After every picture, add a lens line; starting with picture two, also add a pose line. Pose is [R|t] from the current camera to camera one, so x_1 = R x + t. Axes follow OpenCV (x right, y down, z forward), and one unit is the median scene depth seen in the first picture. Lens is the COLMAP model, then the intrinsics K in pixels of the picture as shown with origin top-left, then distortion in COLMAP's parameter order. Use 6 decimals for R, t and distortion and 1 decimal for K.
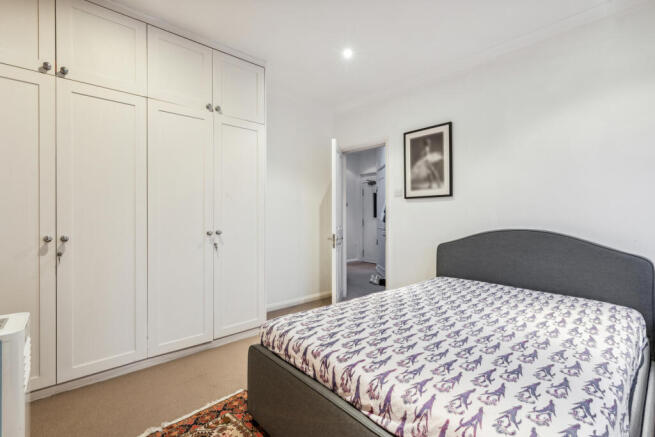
lens RADIAL K [[301.4, 0, 327.5], [0, 301.4, 218.5], [0, 0, 1]] dist [0.000856, 0.000081]
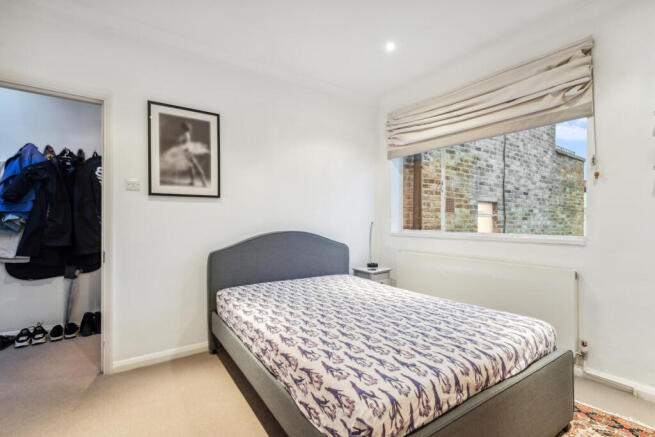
lens RADIAL K [[296.9, 0, 331.2], [0, 296.9, 226.1], [0, 0, 1]] dist [0.000466, 0.000142]
pose [[0.123065, -0.031856, 0.991887, -0.410945], [0.005101, 0.999492, 0.031467, -0.014490], [-0.992385, 0.001188, 0.123165, 0.534705]]
